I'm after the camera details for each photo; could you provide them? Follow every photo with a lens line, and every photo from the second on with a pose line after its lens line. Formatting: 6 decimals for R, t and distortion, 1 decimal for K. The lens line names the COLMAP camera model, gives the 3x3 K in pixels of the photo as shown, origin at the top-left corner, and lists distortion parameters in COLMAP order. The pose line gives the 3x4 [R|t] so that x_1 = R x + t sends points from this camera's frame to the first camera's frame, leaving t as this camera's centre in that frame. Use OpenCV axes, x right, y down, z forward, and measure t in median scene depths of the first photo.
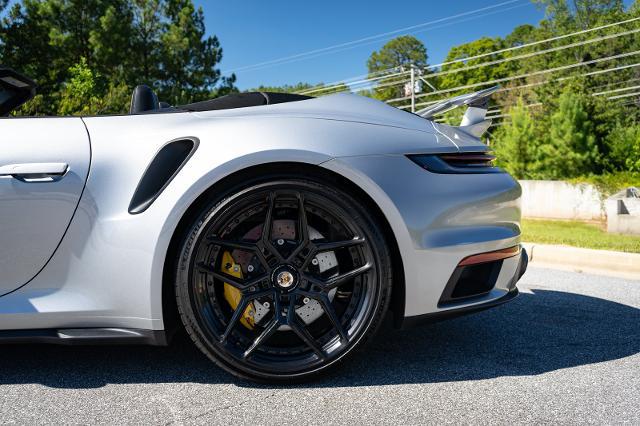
lens RADIAL K [[646.5, 0, 318.9], [0, 646.5, 208.6], [0, 0, 1]] dist [0.012081, 0.000000]
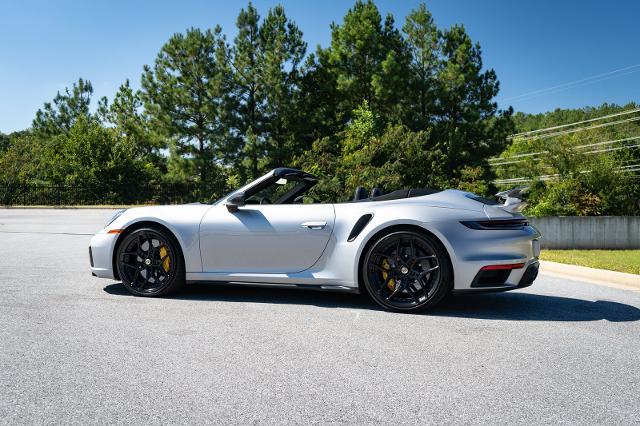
lens RADIAL K [[706.9, 0, 319.2], [0, 706.9, 209.7], [0, 0, 1]] dist [0.005828, 0.000000]
pose [[0.914884, 0.017447, -0.403339, 0.044092], [-0.036683, 0.998525, -0.040015, -0.000276], [0.402046, 0.051405, 0.914175, -0.097619]]
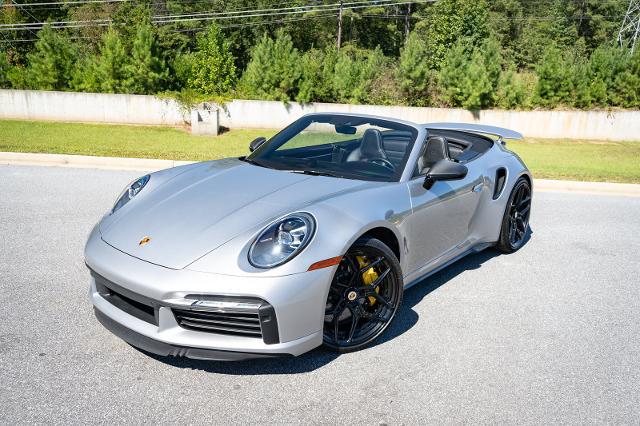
lens RADIAL K [[508.4, 0, 319.0], [0, 508.4, 212.6], [0, 0, 1]] dist [-0.018565, 0.017261]
pose [[0.697152, -0.153393, 0.700321, -0.129779], [0.003605, 0.977580, 0.210532, -0.021623], [-0.716914, -0.144248, 0.682075, 0.005404]]
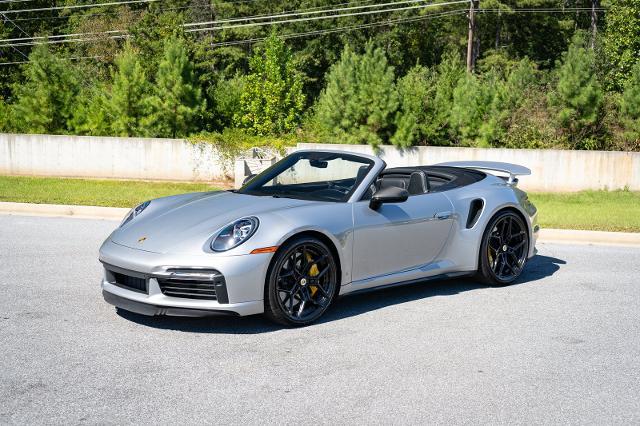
lens RADIAL K [[869.2, 0, 318.2], [0, 869.2, 206.5], [0, 0, 1]] dist [0.023651, 0.000000]
pose [[0.803117, -0.051751, 0.593569, -0.172828], [0.017170, 0.997817, 0.063765, -0.019133], [-0.595574, -0.041019, 0.802253, -0.090596]]
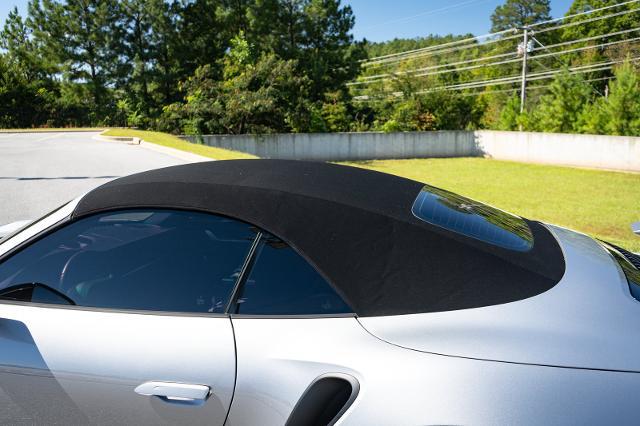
lens RADIAL K [[556.3, 0, 318.9], [0, 556.3, 209.7], [0, 0, 1]] dist [-0.007818, 0.018102]
pose [[0.975352, 0.039286, -0.217129, 0.021525], [-0.014158, 0.993137, 0.116093, -0.020074], [0.220200, -0.110158, 0.969215, -0.025540]]
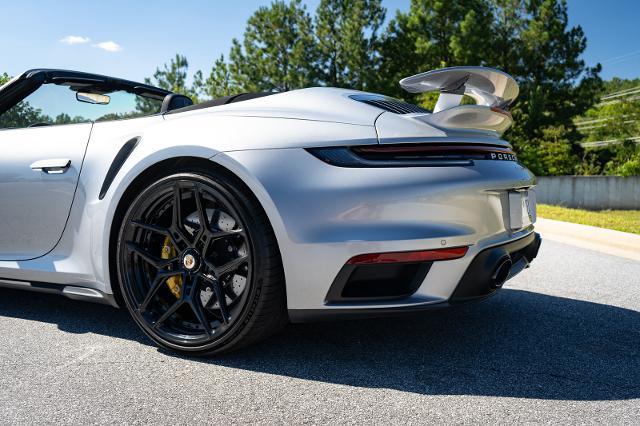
lens RADIAL K [[625.6, 0, 320.1], [0, 625.6, 209.2], [0, 0, 1]] dist [0.007674, 0.000000]
pose [[0.836751, 0.034180, -0.546516, 0.042668], [-0.028949, 0.999416, 0.018183, -0.000446], [0.546818, 0.000606, 0.837252, 0.012863]]
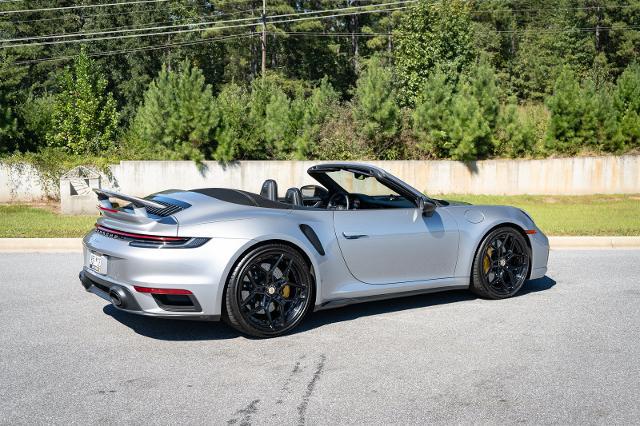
lens RADIAL K [[806.8, 0, 315.1], [0, 806.8, 213.7], [0, 0, 1]] dist [0.006716, 0.000000]
pose [[0.607004, -0.082878, 0.790365, -0.202320], [0.045625, 0.996541, 0.069458, -0.022078], [-0.793388, -0.006100, 0.608686, -0.015871]]
